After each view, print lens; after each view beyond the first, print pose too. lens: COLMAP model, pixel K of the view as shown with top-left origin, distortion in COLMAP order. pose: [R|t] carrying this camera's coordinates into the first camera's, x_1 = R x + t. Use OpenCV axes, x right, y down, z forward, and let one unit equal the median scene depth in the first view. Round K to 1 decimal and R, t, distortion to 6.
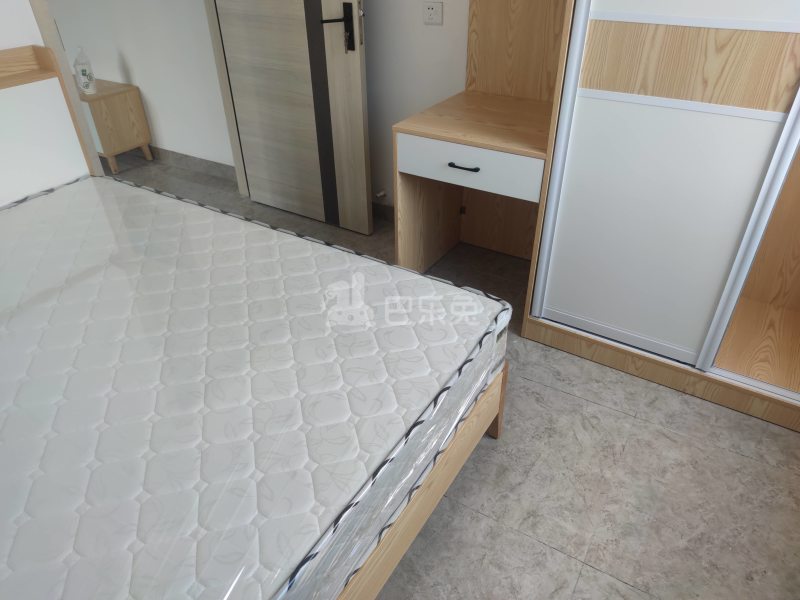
lens RADIAL K [[569.9, 0, 397.9], [0, 569.9, 302.1], [0, 0, 1]] dist [0.044821, -0.029424]
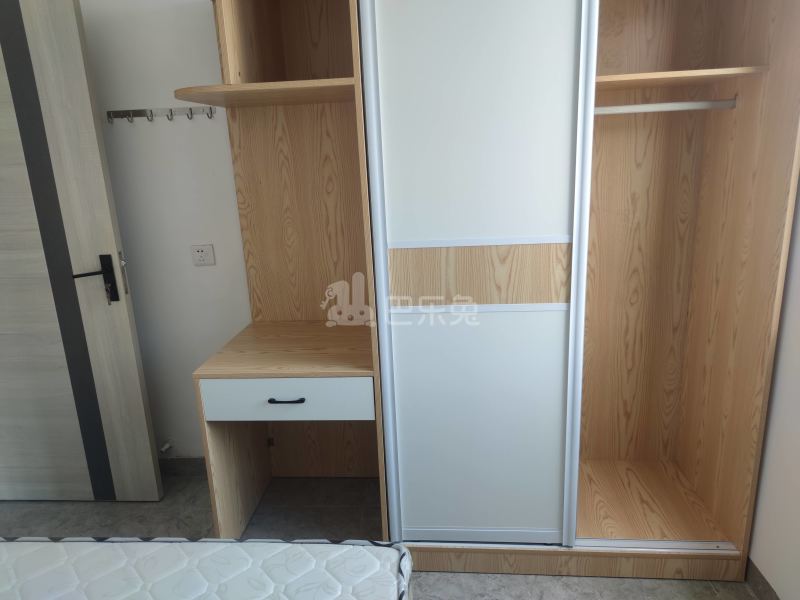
lens RADIAL K [[569.9, 0, 400.7], [0, 569.9, 304.6], [0, 0, 1]] dist [0.044821, -0.029424]
pose [[0.884839, -0.144847, 0.442808, -0.101020], [0.288932, 0.916201, -0.277659, -0.065795], [-0.365483, 0.373625, 0.852541, 0.086881]]
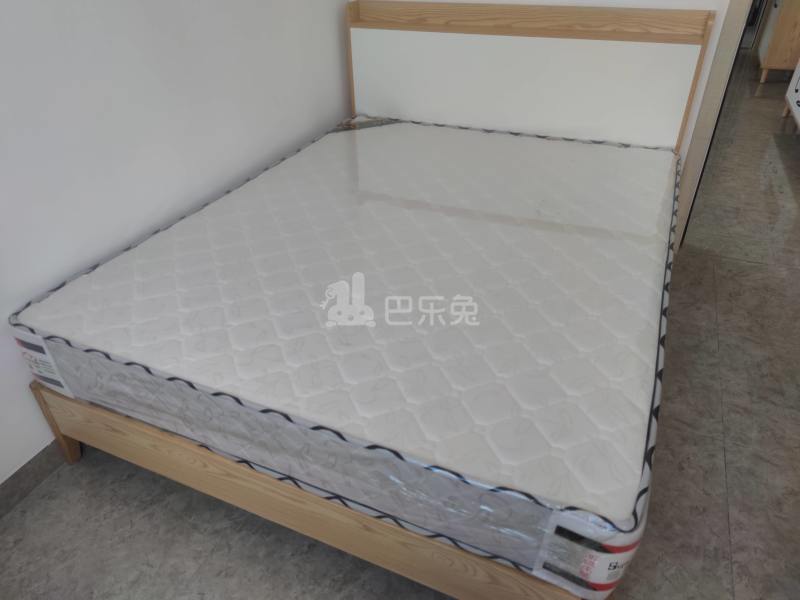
lens RADIAL K [[569.9, 0, 400.4], [0, 569.9, 298.9], [0, 0, 1]] dist [0.044821, -0.029424]
pose [[0.149718, 0.590169, -0.793275, 0.466087], [-0.541092, 0.720417, 0.433842, -0.339012], [0.827529, 0.364281, 0.427195, 0.506774]]
